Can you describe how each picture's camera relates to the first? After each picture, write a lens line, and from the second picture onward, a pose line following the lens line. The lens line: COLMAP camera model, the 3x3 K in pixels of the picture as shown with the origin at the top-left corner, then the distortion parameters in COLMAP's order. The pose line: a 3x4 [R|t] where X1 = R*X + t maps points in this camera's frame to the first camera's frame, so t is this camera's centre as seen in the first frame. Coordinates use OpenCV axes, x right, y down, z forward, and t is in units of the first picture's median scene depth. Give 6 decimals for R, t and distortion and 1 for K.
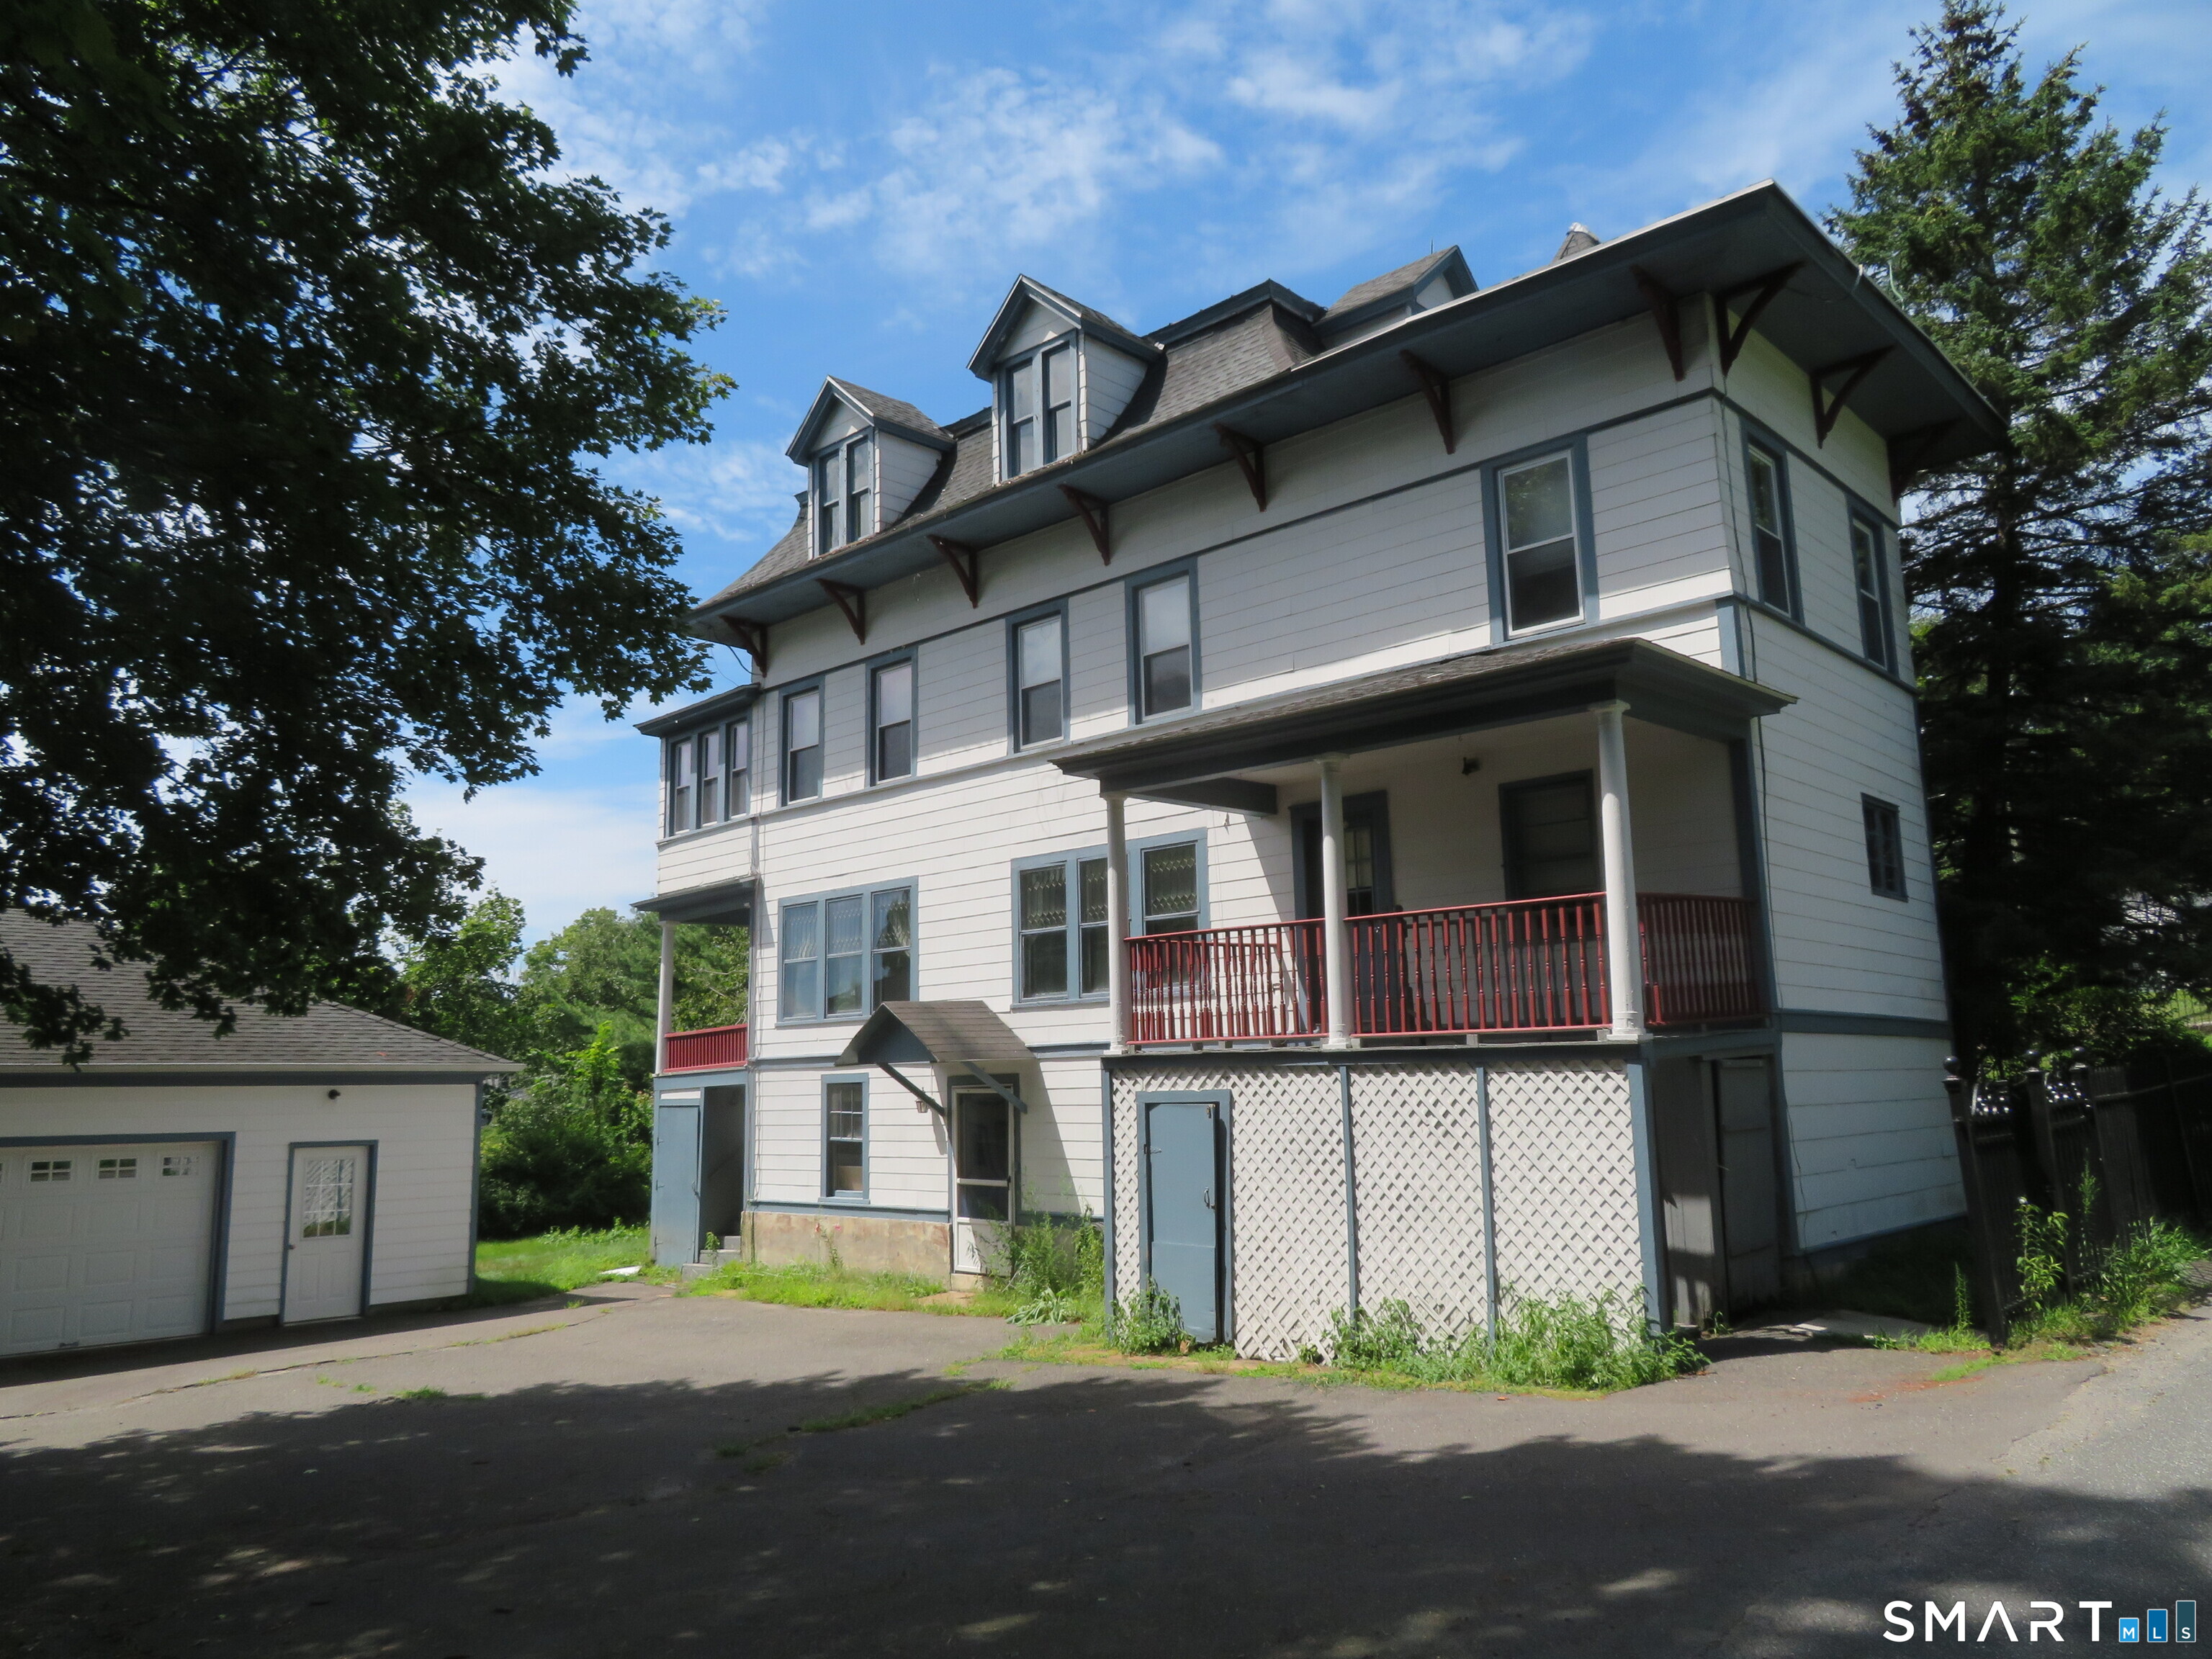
lens RADIAL K [[1592.5, 0, 1107.6], [0, 1592.5, 826.8], [0, 0, 1]] dist [-0.007606, 0.001848]
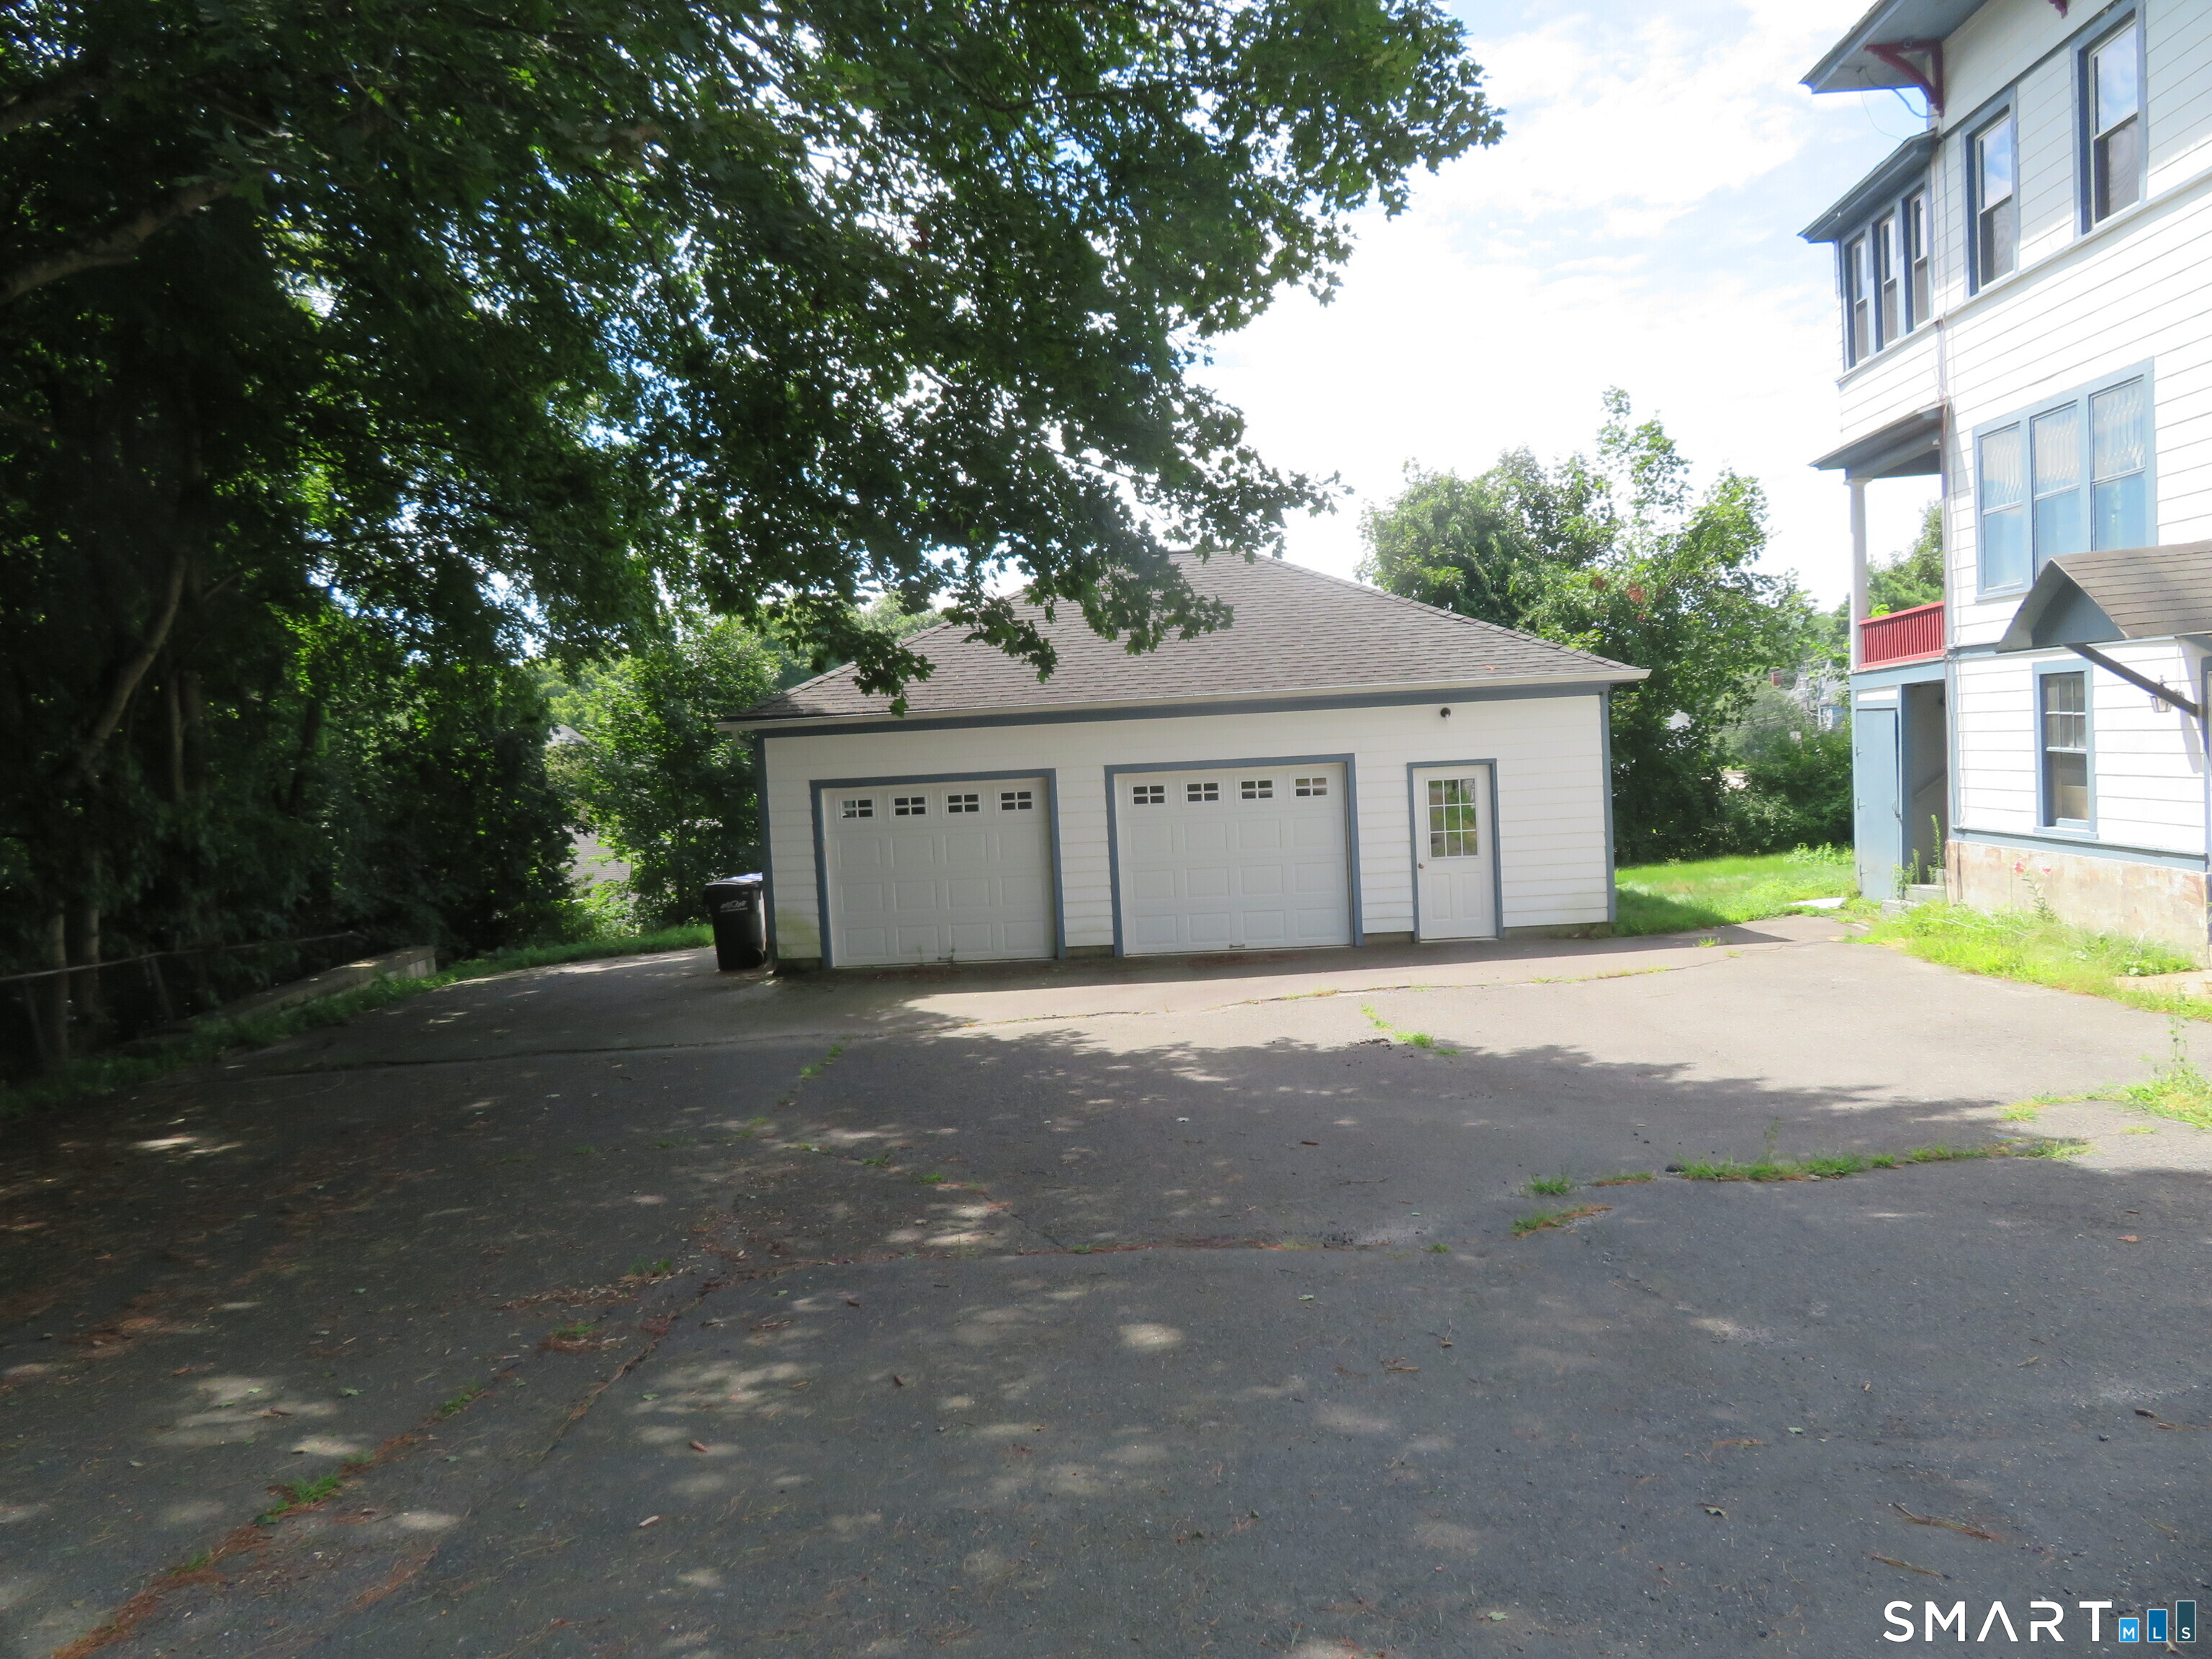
lens RADIAL K [[1592.5, 0, 1109.5], [0, 1592.5, 830.1], [0, 0, 1]] dist [-0.007606, 0.001848]
pose [[0.659468, 0.026030, -0.751282, 0.090346], [0.163692, 0.970446, 0.177310, 0.032493], [0.733694, -0.239909, 0.635717, 0.212587]]
